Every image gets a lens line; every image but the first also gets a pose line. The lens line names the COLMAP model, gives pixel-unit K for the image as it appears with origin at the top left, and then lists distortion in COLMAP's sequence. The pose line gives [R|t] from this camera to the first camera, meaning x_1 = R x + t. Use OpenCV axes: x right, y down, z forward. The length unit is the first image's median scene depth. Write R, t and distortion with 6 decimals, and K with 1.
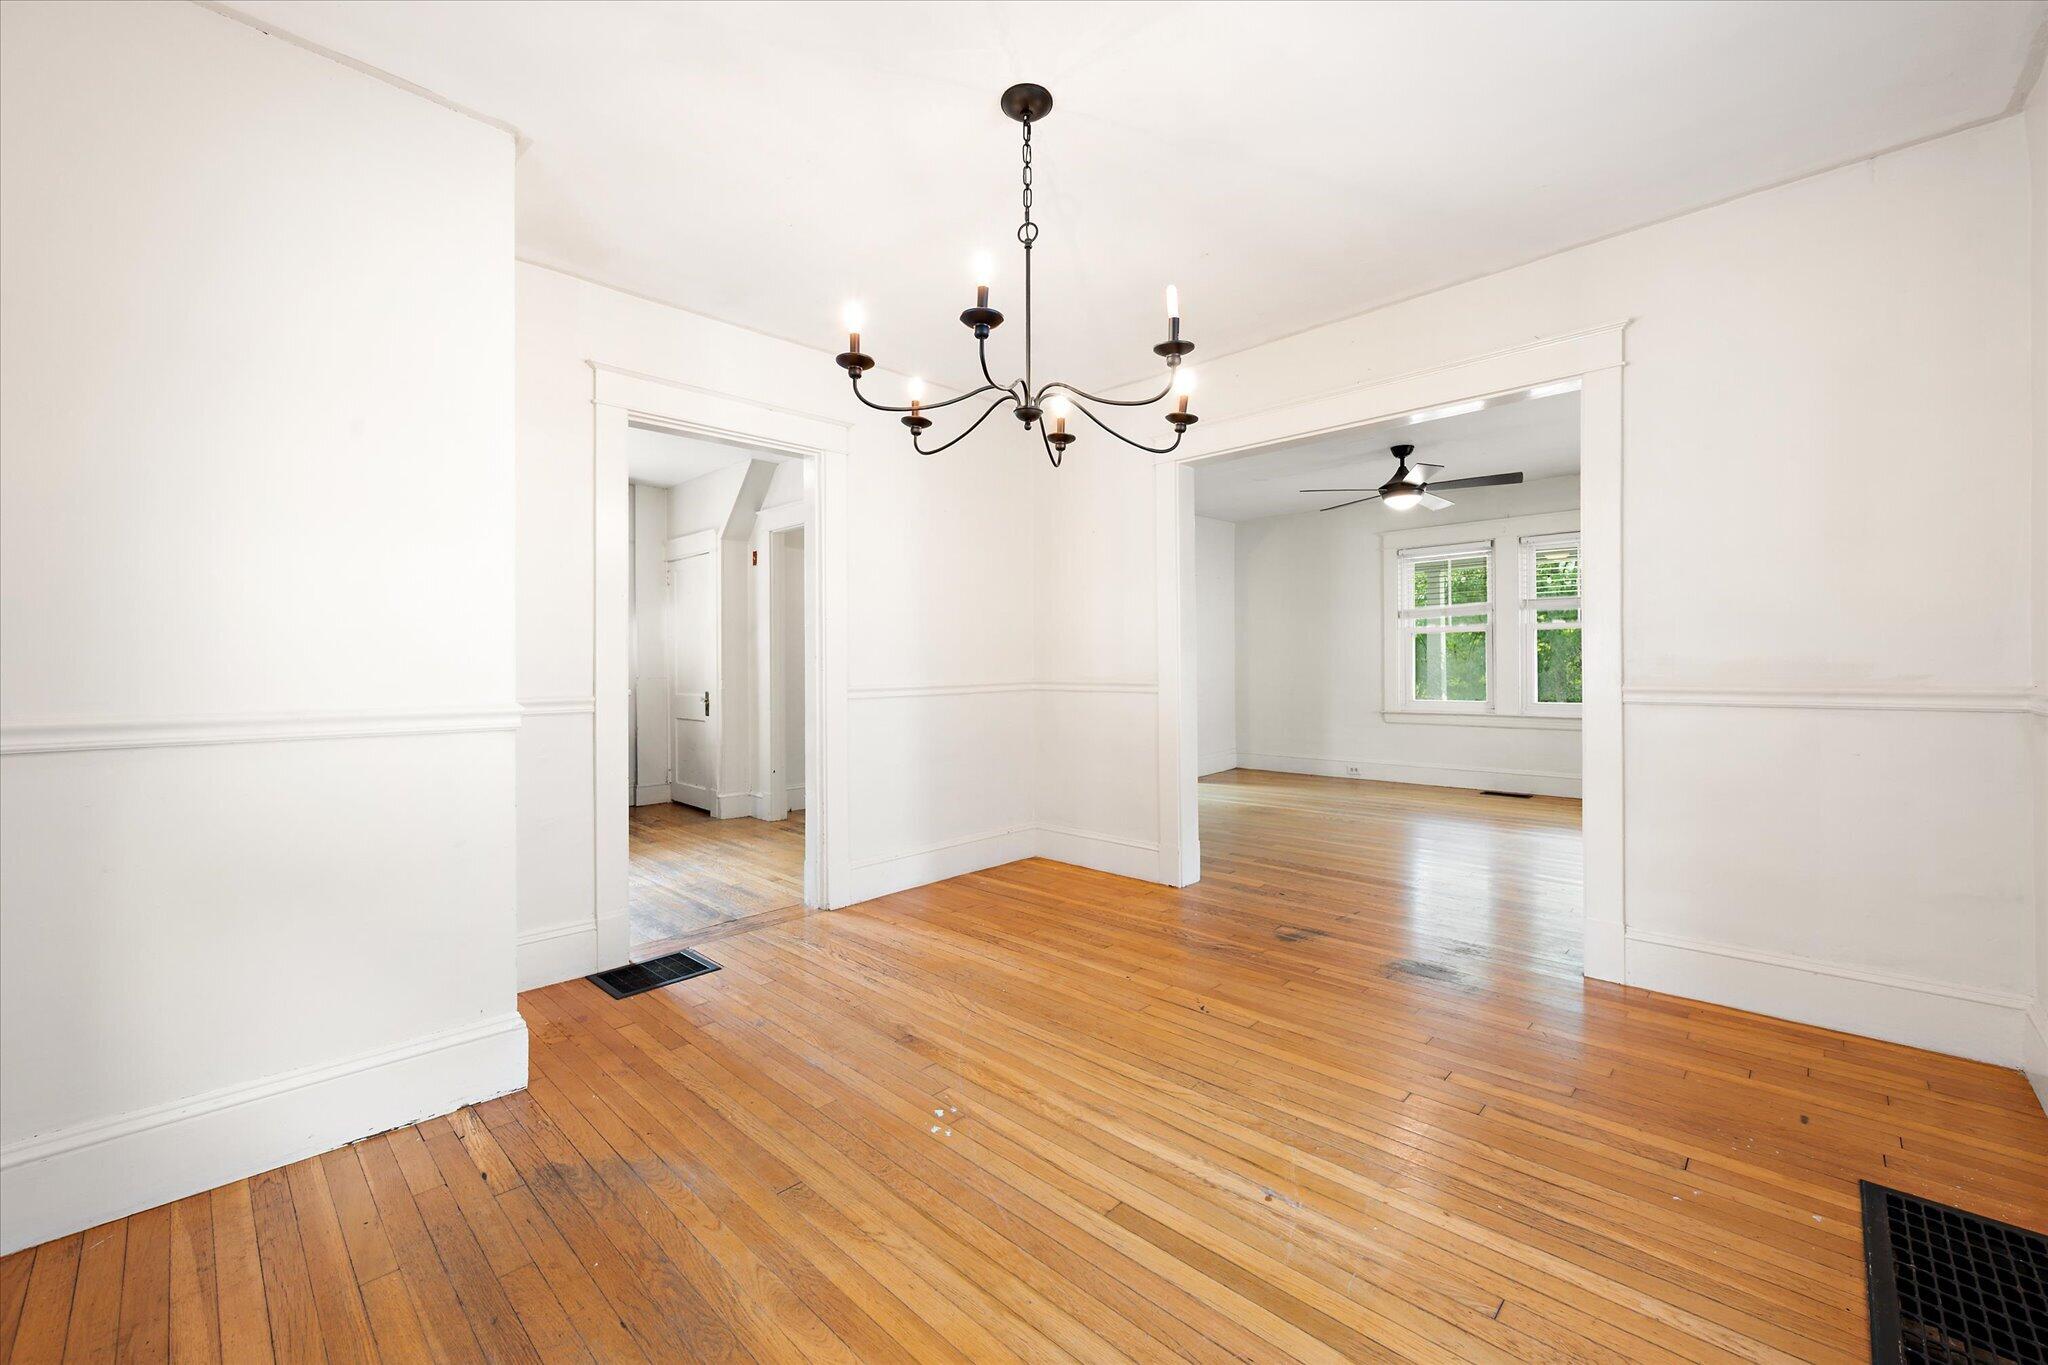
lens RADIAL K [[806.7, 0, 1025.3], [0, 806.7, 664.2], [0, 0, 1]] dist [-0.000113, -0.000120]
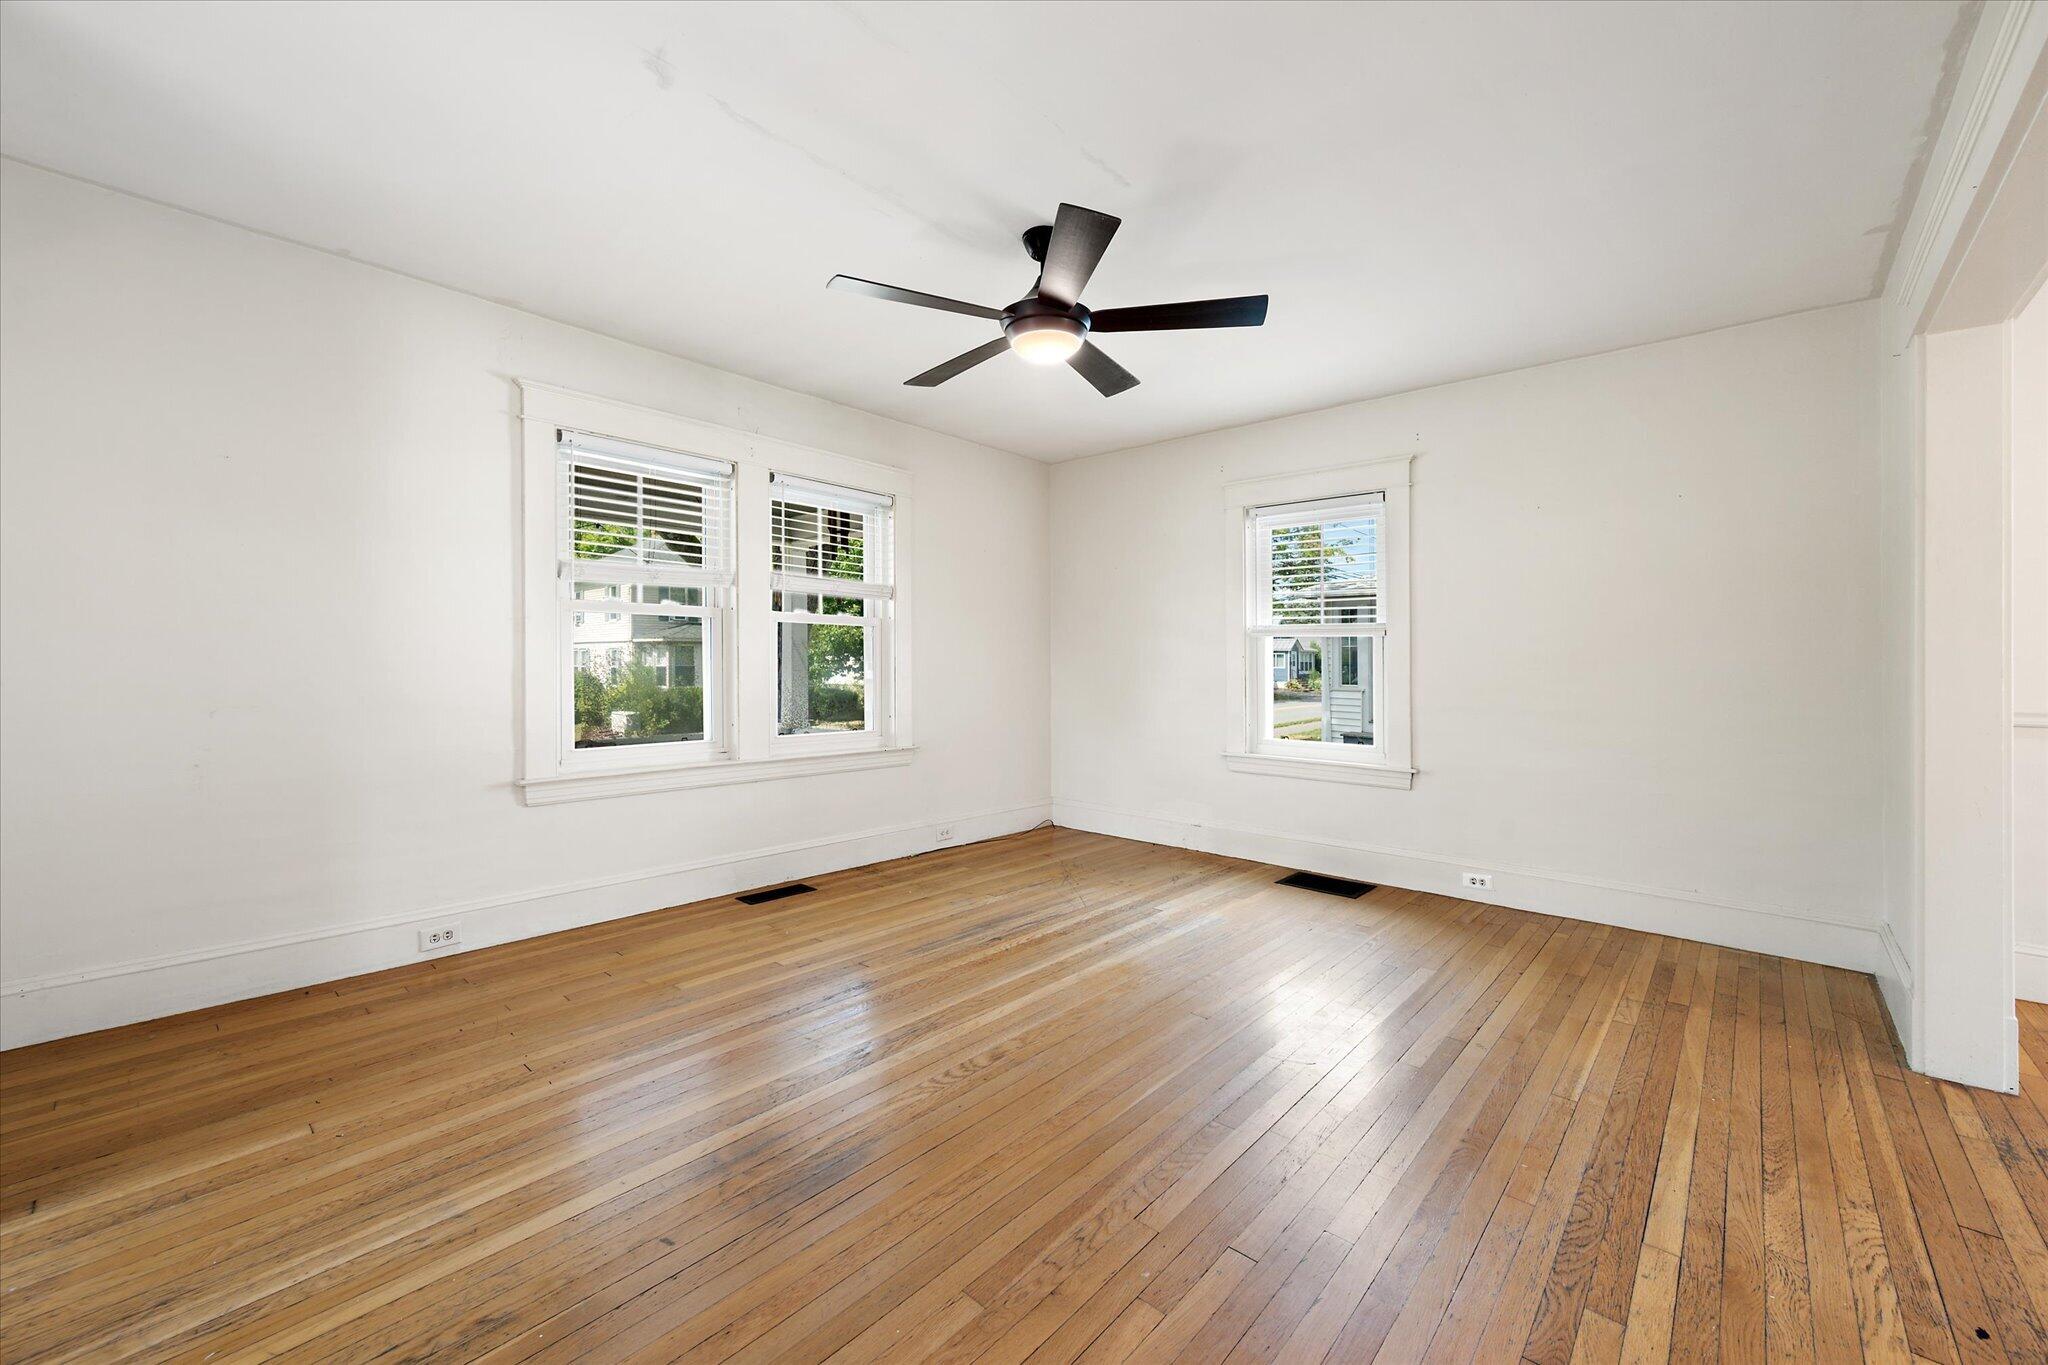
lens RADIAL K [[829.7, 0, 1028.2], [0, 829.7, 676.2], [0, 0, 1]] dist [0.001592, 0.000383]
pose [[-0.068571, -0.005522, 0.997631, -0.042216], [-0.010435, 0.999934, 0.004817, -0.006496], [-0.997592, -0.010080, -0.068624, 1.021440]]
